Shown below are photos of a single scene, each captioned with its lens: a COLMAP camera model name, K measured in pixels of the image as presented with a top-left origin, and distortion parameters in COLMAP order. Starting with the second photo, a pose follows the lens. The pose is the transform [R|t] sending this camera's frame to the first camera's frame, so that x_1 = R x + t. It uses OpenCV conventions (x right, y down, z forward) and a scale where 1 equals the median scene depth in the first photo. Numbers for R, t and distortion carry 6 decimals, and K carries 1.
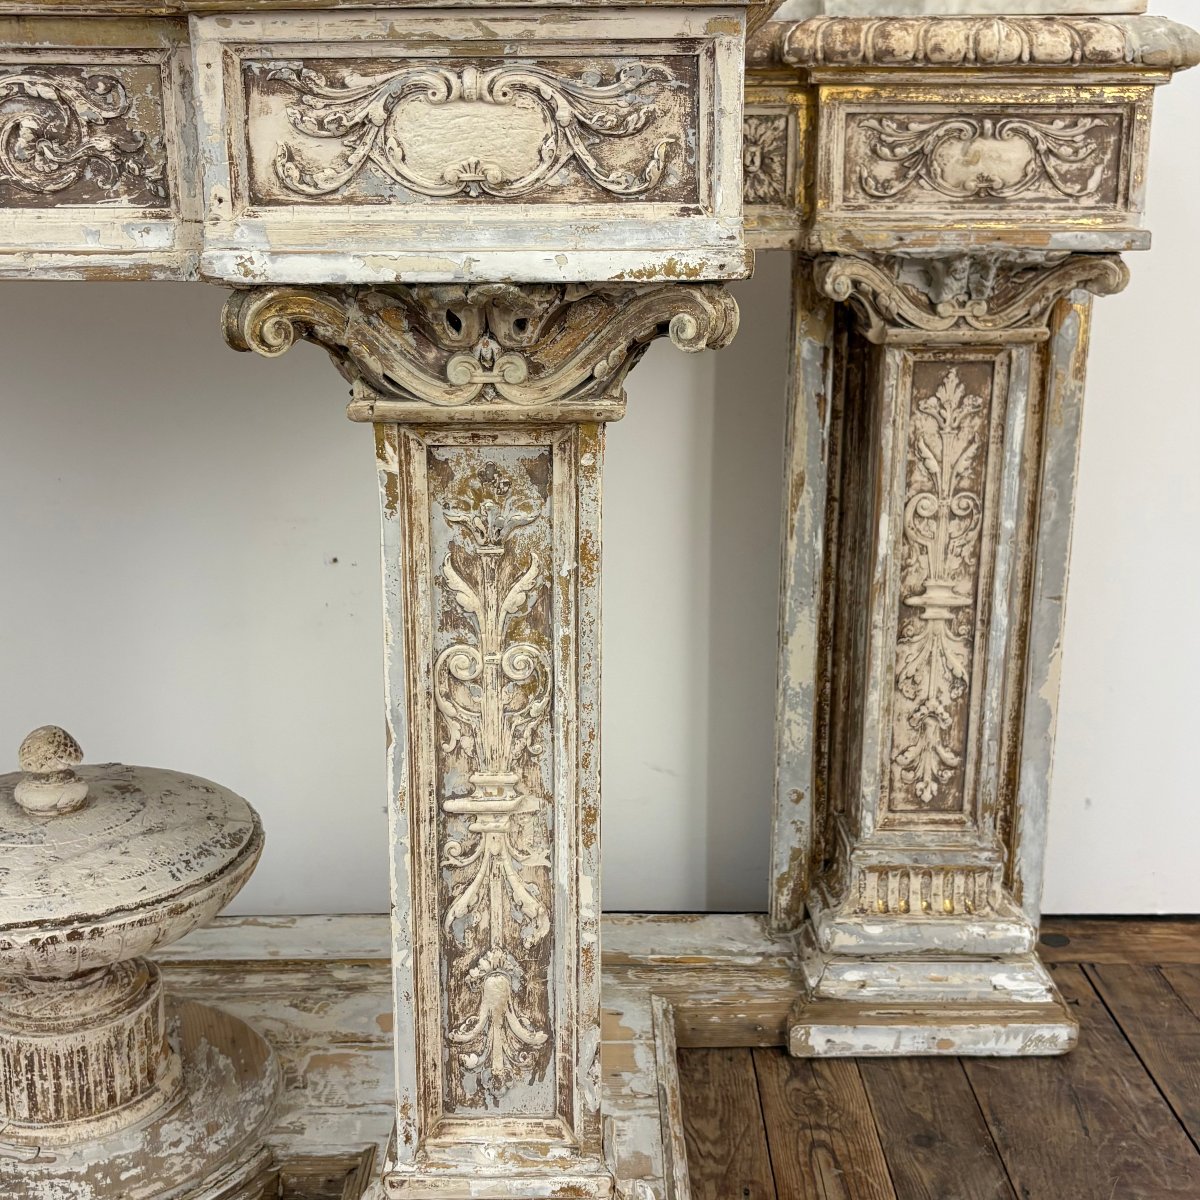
lens RADIAL K [[1495.5, 0, 596.8], [0, 1495.5, 597.8], [0, 0, 1]] dist [0.153254, -0.512799]
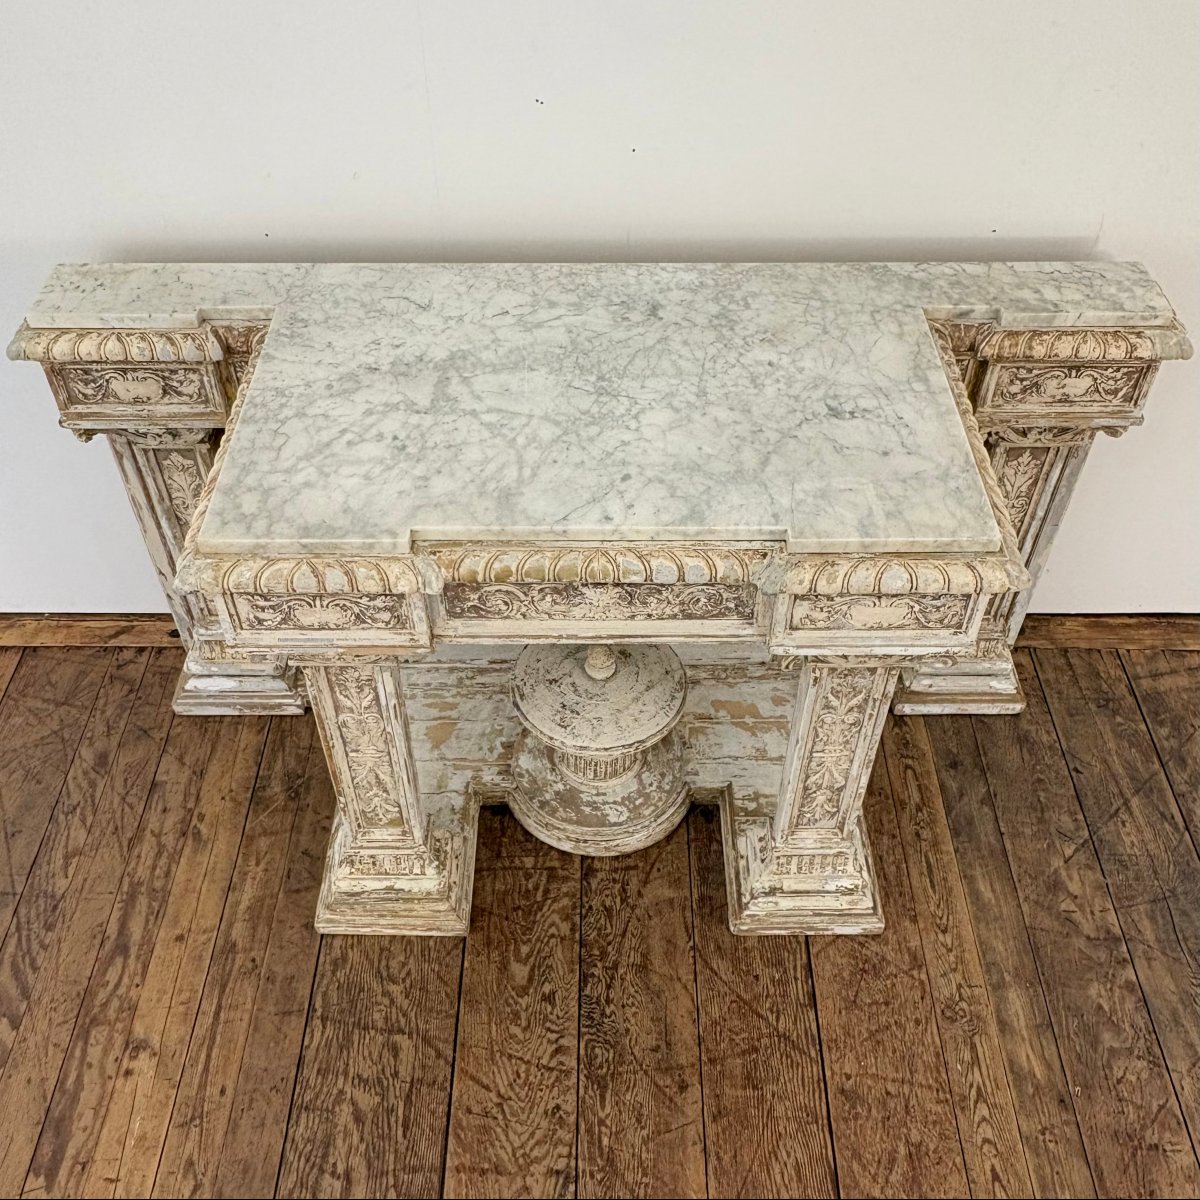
lens RADIAL K [[1176.3, 0, 597.5], [0, 1176.3, 602.4], [0, 0, 1]] dist [-0.002643, -0.005232]
pose [[0.999995, 0.001802, -0.002430, -0.359108], [-0.000237, 0.847599, 0.530638, -0.891027], [0.003016, -0.530635, 0.847595, -0.451107]]
